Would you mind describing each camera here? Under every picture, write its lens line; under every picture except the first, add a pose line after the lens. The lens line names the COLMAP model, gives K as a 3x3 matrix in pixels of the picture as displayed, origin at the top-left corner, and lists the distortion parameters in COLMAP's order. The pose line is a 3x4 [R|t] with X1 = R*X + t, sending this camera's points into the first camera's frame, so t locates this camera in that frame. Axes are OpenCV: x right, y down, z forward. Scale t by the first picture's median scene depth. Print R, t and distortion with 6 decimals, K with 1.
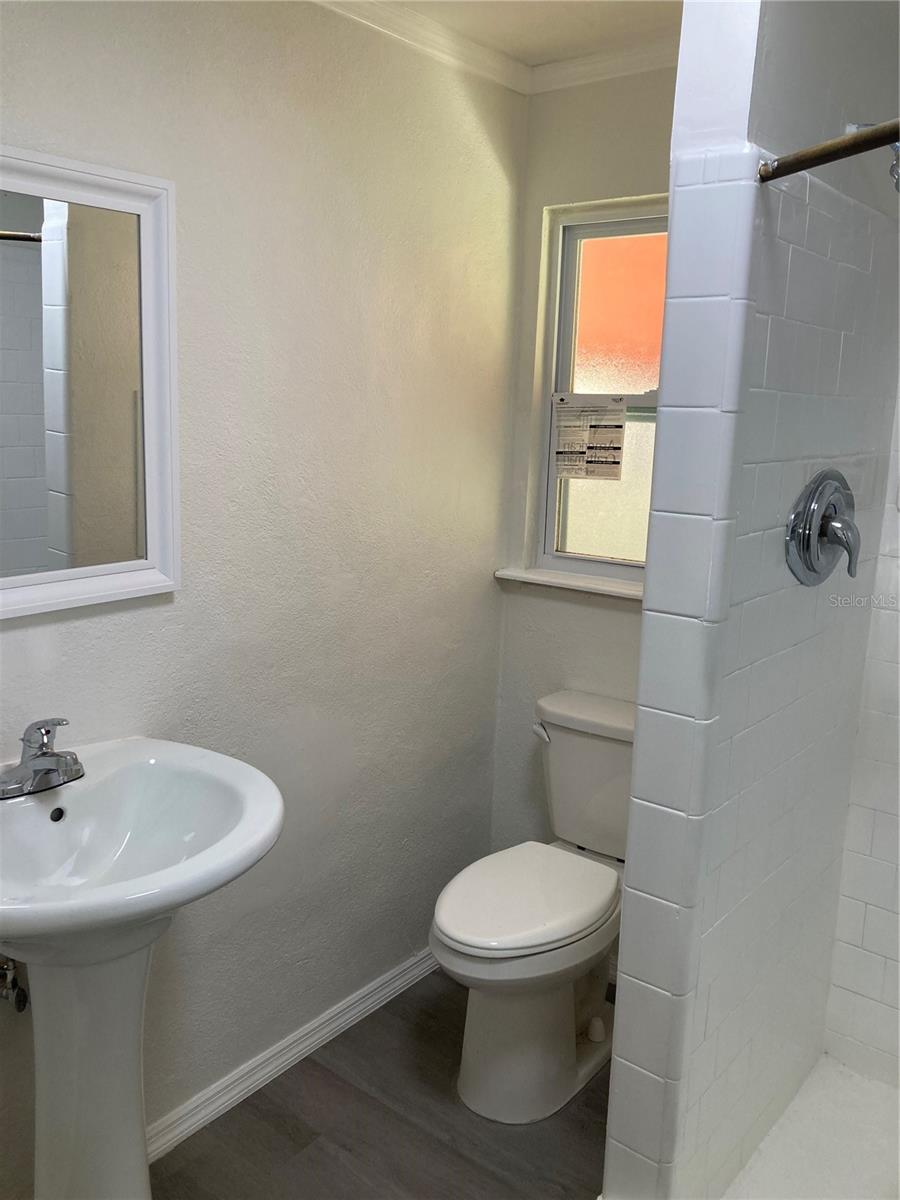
lens RADIAL K [[988.7, 0, 450.0], [0, 988.7, 600.0], [0, 0, 1]] dist [0.122585, -0.148694]
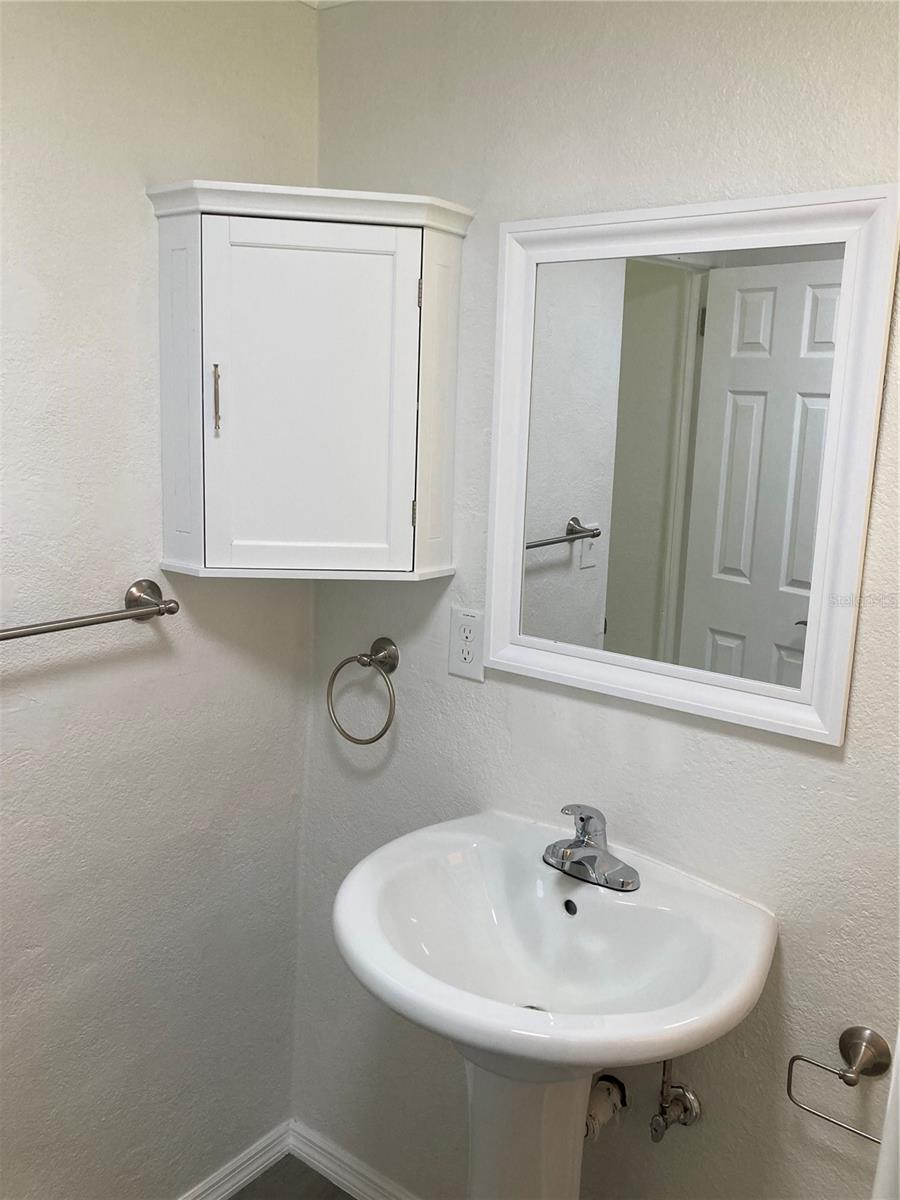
lens RADIAL K [[988.7, 0, 450.0], [0, 988.7, 600.0], [0, 0, 1]] dist [0.122585, -0.148694]
pose [[0.010343, 0.143540, -0.989590, 0.461288], [-0.244738, 0.959908, 0.136677, -0.152423], [0.969534, 0.240777, 0.045058, 0.725230]]
